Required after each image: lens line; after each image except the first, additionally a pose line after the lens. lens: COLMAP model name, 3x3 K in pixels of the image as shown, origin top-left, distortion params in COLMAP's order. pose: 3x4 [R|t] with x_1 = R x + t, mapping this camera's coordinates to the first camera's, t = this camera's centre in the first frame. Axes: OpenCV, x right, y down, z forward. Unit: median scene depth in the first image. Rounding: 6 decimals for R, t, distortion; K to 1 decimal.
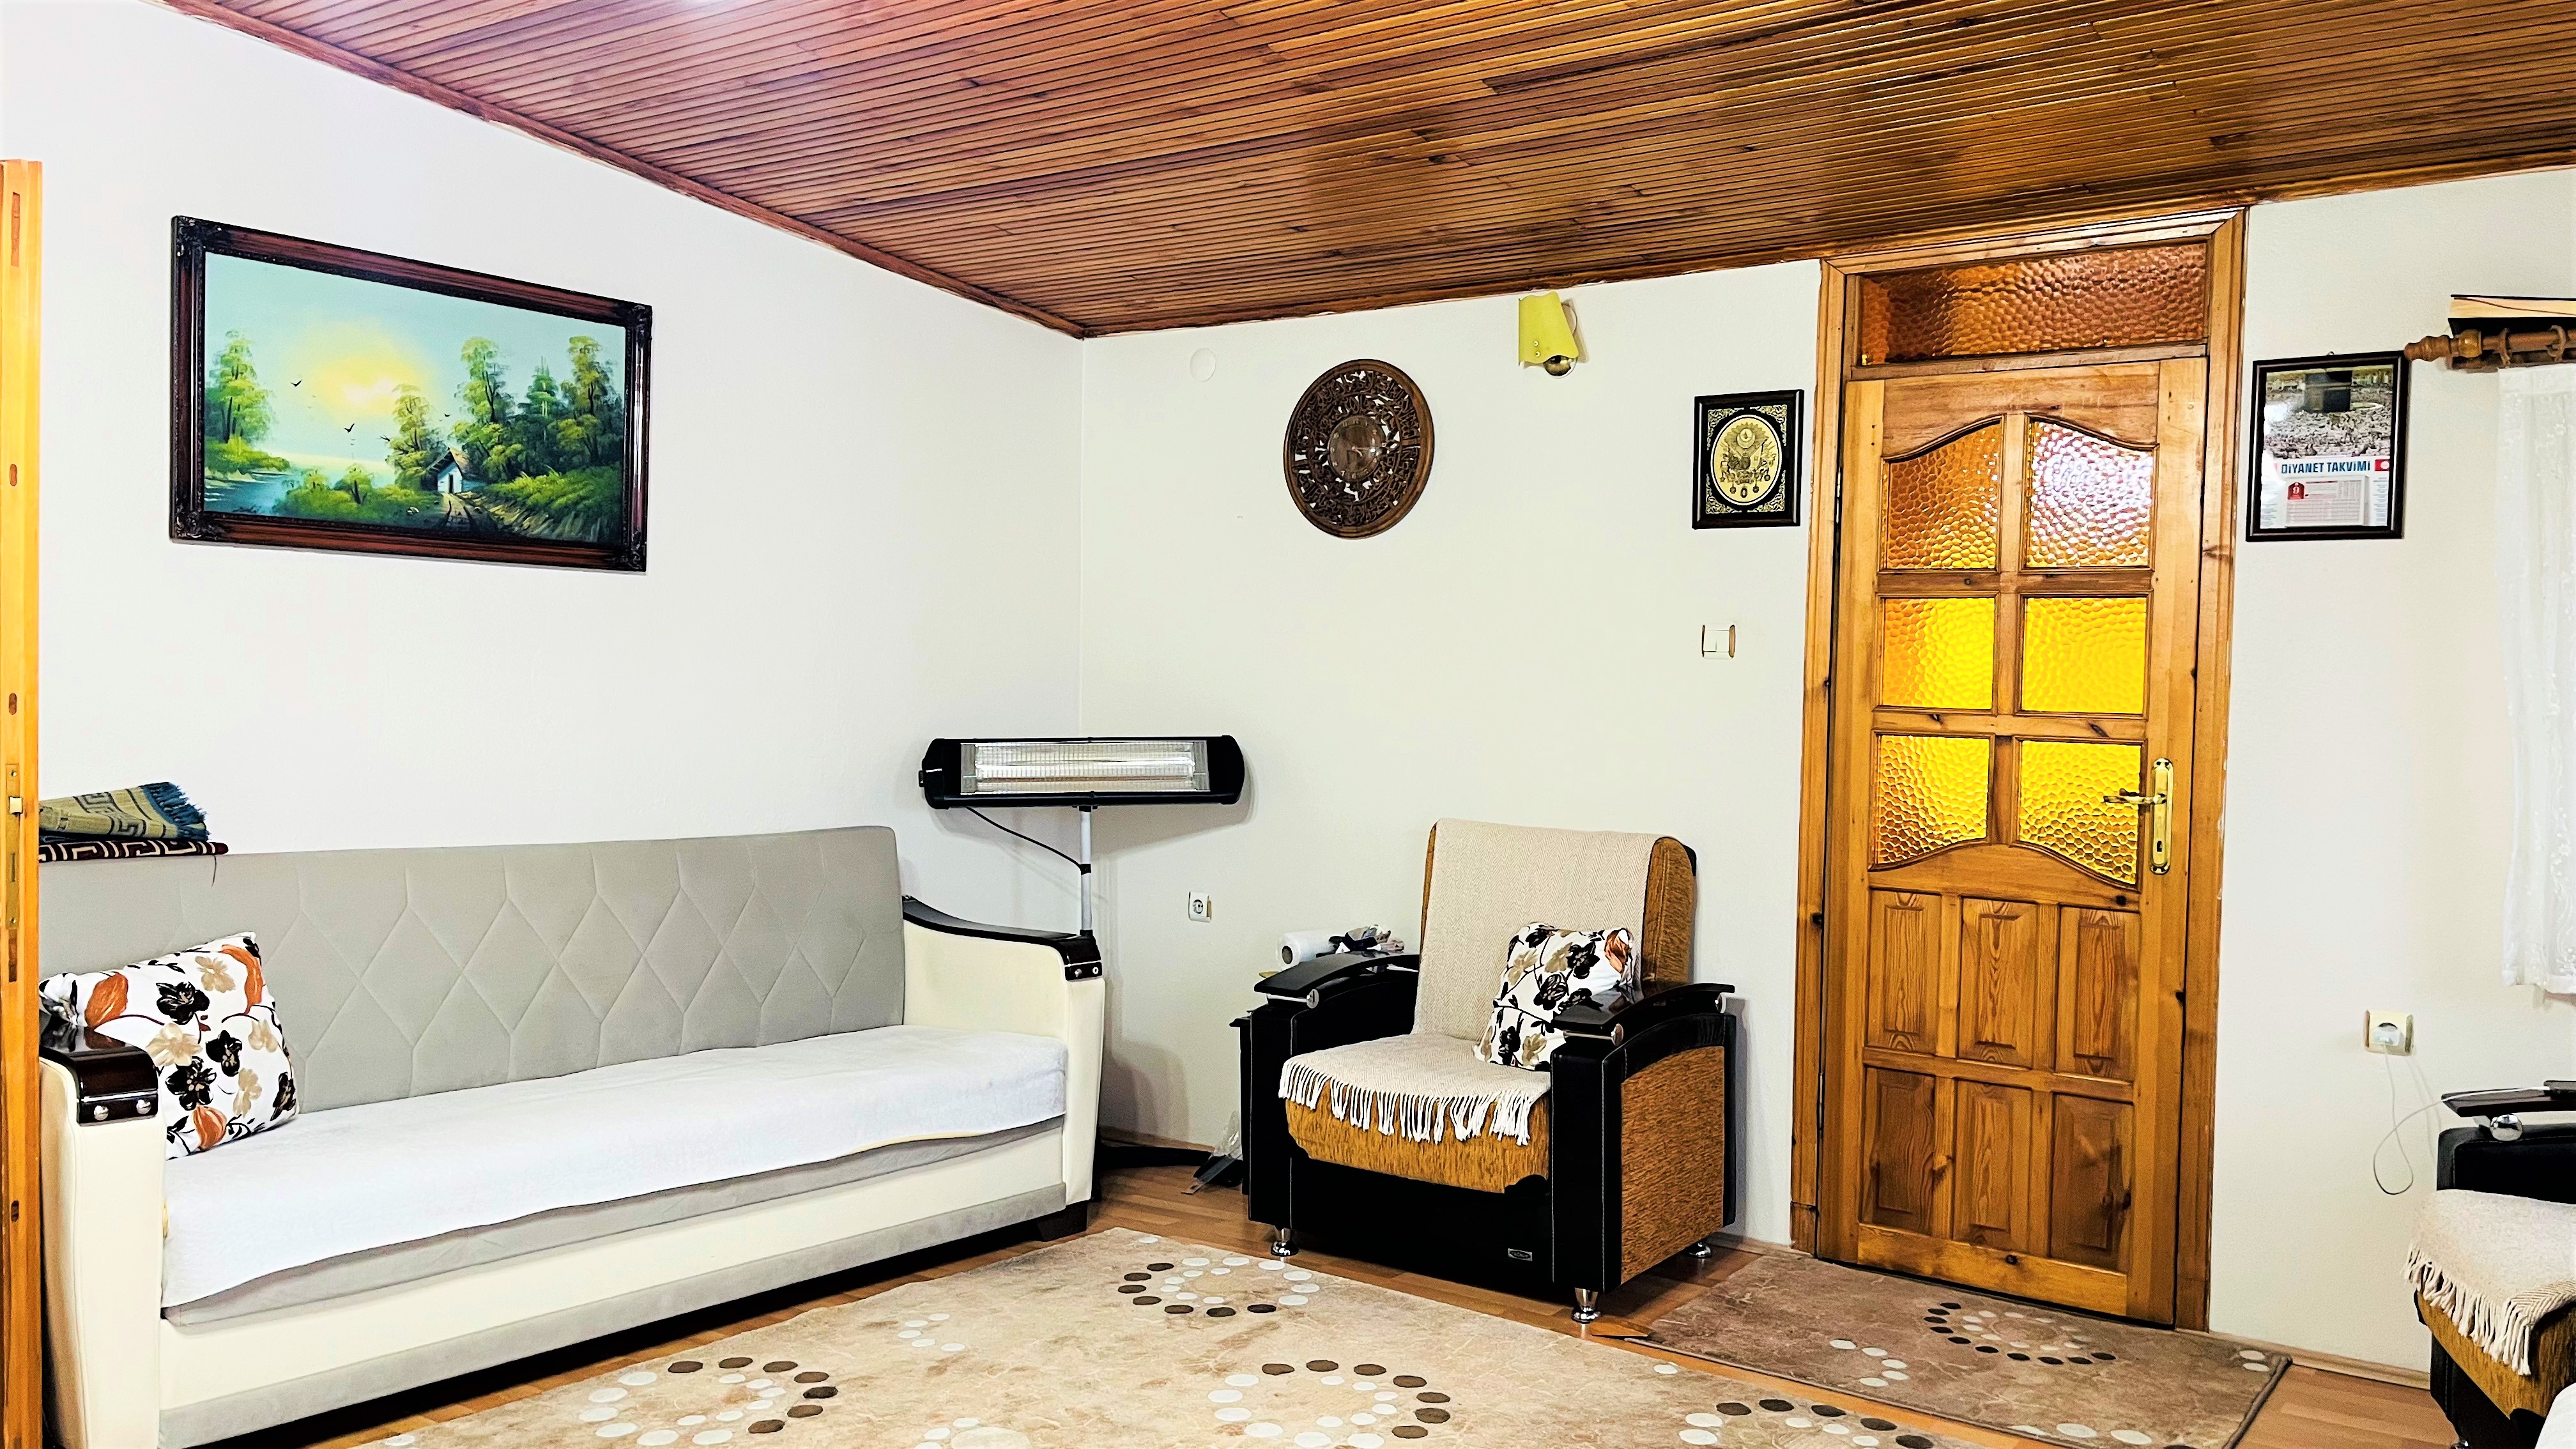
lens RADIAL K [[1975.5, 0, 1290.3], [0, 1975.5, 737.9], [0, 0, 1]] dist [0.038086, -0.009796]
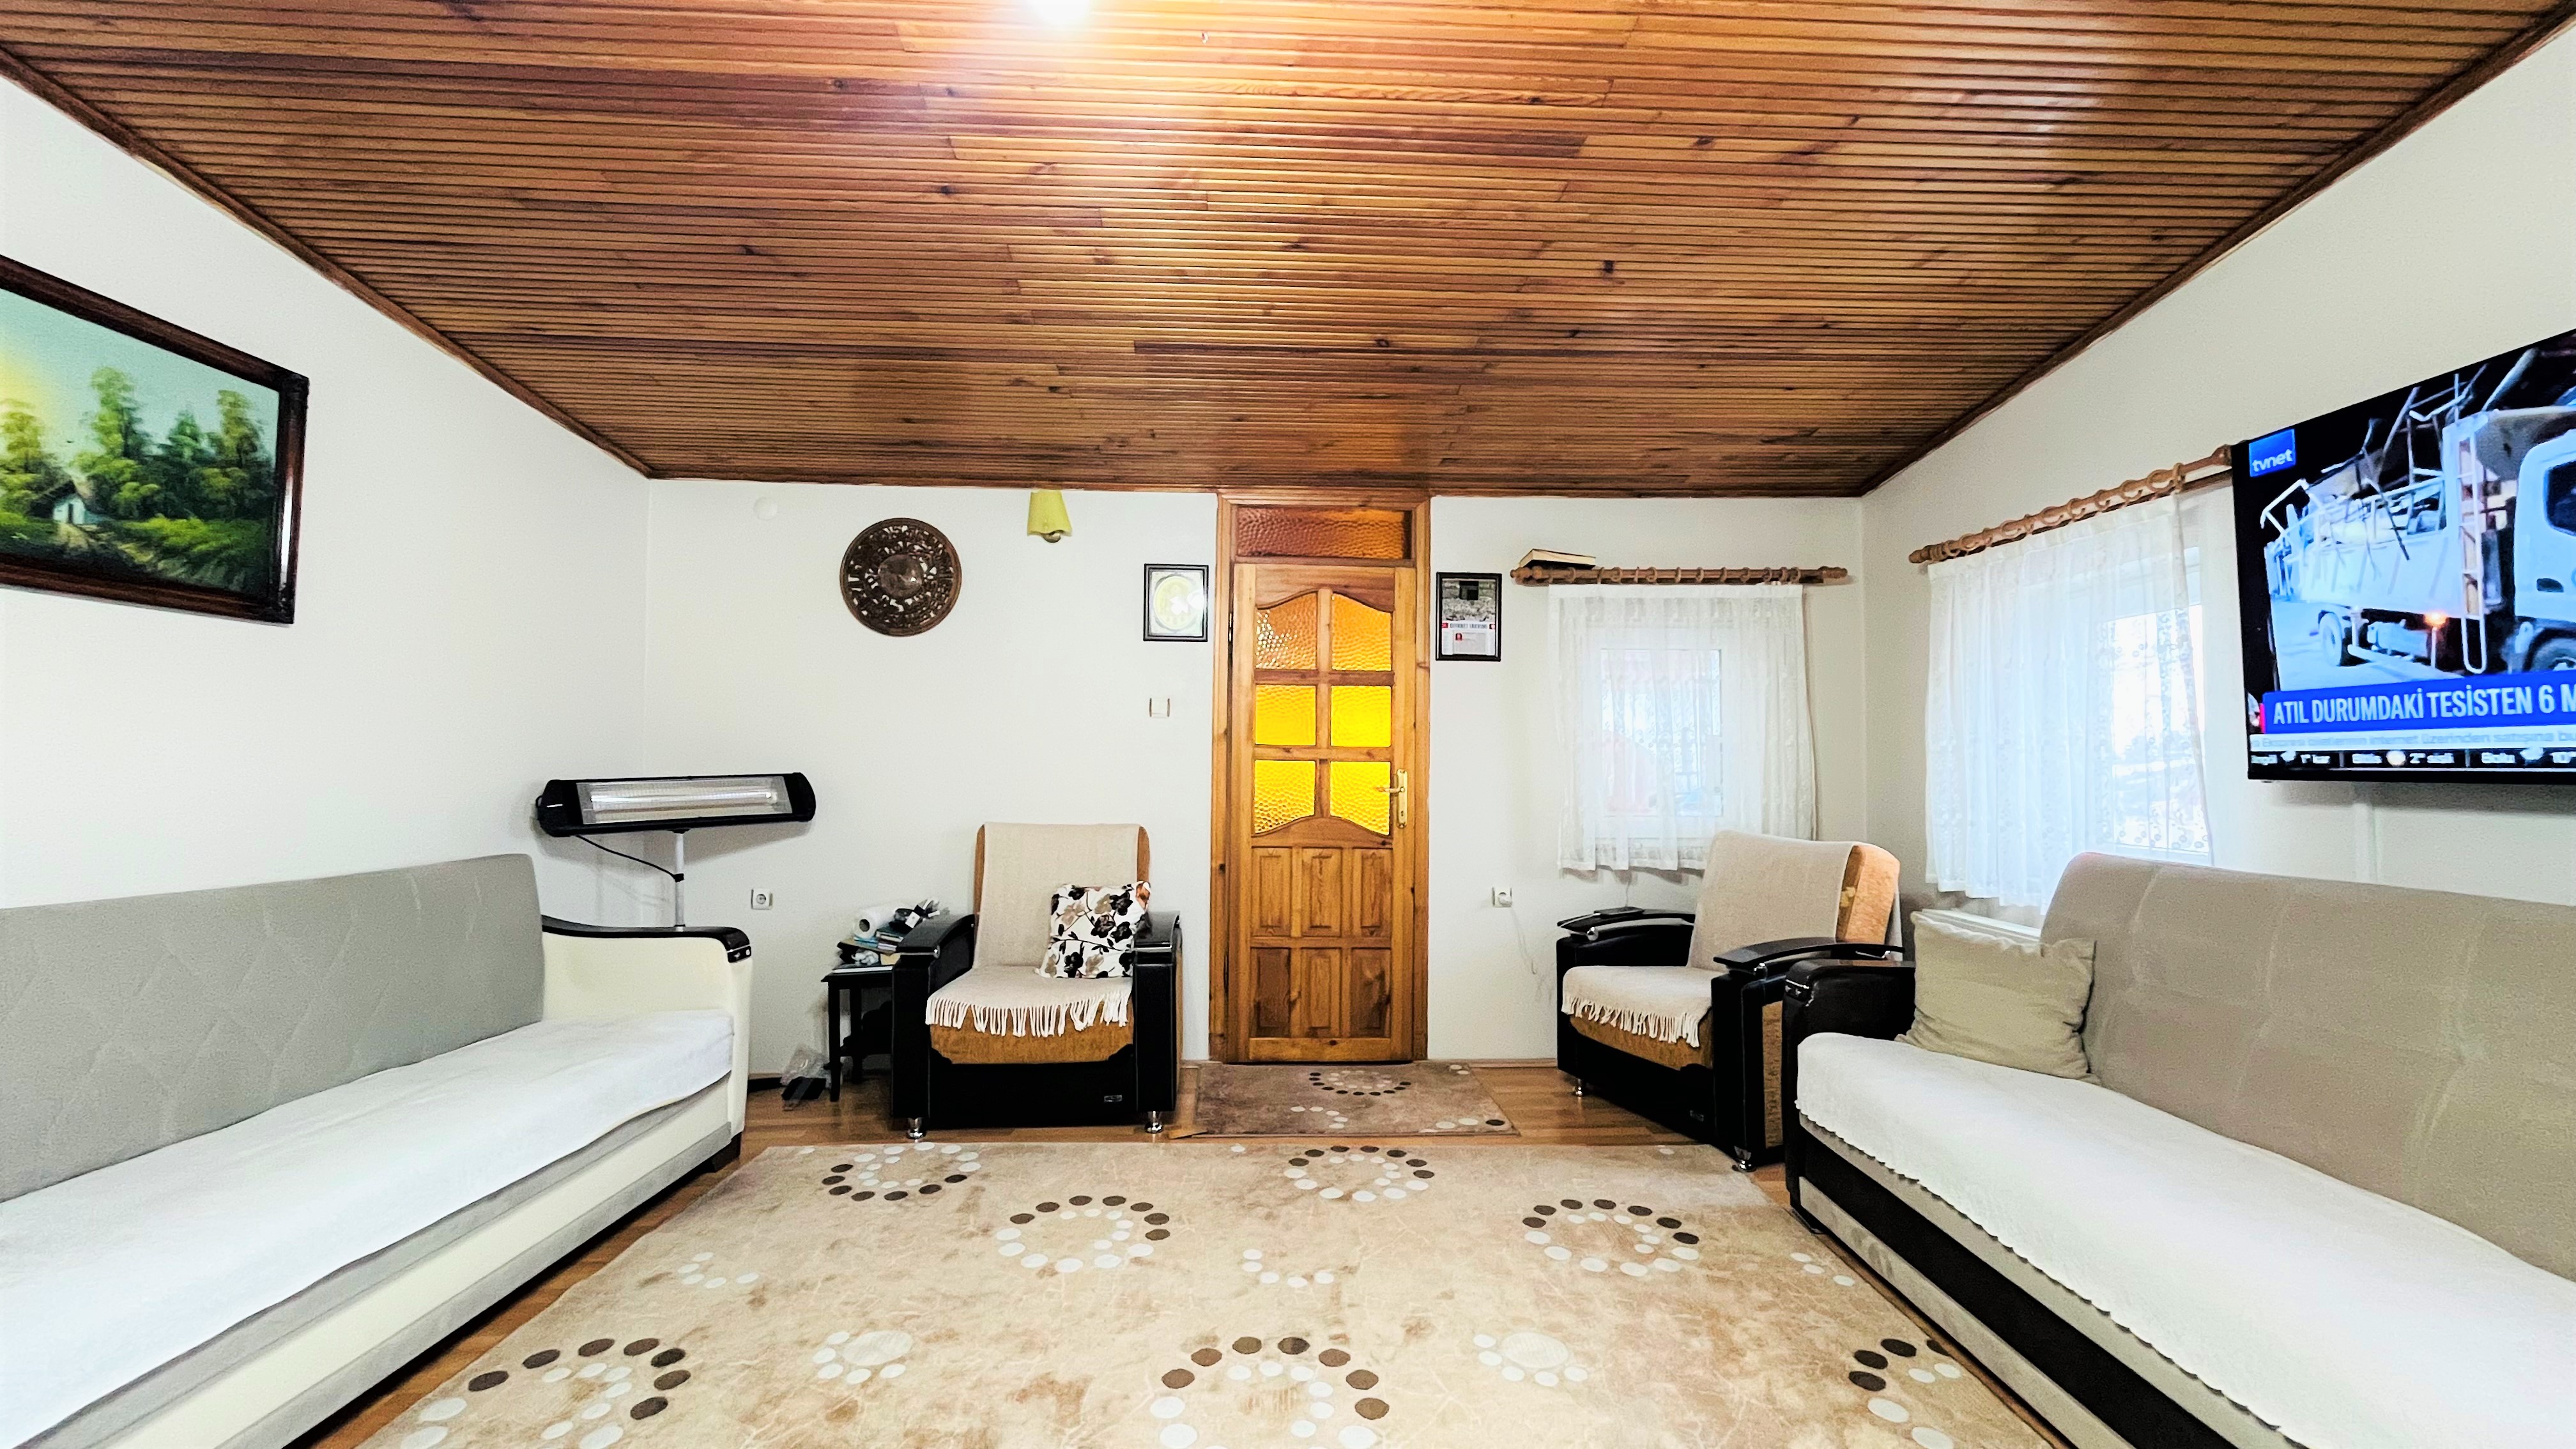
lens RADIAL K [[1037.6, 0, 1291.2], [0, 1037.6, 726.4], [0, 0, 1]] dist [-0.004328, -0.000104]
pose [[0.776951, 0.005942, 0.629532, -0.272849], [0.027391, 0.998690, -0.043231, 0.009153], [-0.628964, 0.050832, 0.775771, 0.257751]]
